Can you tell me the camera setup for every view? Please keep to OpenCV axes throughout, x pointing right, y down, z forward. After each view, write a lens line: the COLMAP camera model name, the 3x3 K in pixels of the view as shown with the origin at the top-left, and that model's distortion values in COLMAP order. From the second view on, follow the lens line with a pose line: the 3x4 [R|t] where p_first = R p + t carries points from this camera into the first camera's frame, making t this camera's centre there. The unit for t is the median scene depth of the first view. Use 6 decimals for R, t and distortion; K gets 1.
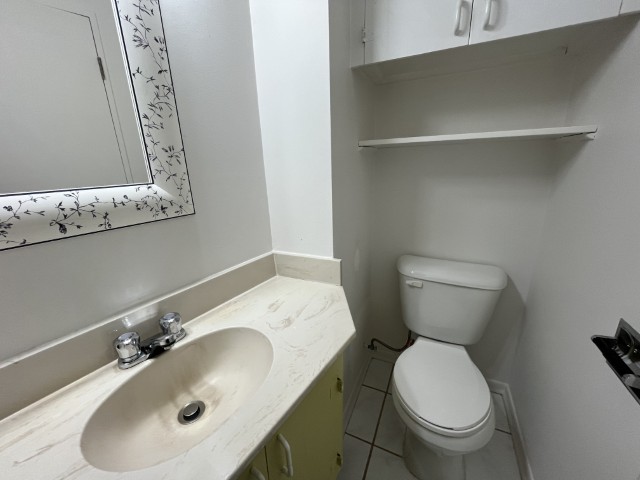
lens RADIAL K [[258.8, 0, 321.1], [0, 258.8, 239.2], [0, 0, 1]] dist [-0.004925, 0.000119]
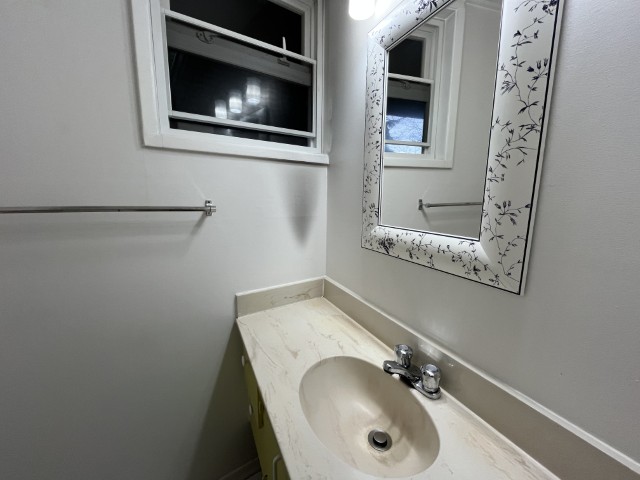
lens RADIAL K [[258.8, 0, 320.3], [0, 258.8, 240.8], [0, 0, 1]] dist [-0.004925, 0.000119]
pose [[-0.504532, 0.172791, -0.845926, 0.396139], [-0.238253, 0.913864, 0.328768, -0.389539], [0.829869, 0.367418, -0.419906, 0.941971]]
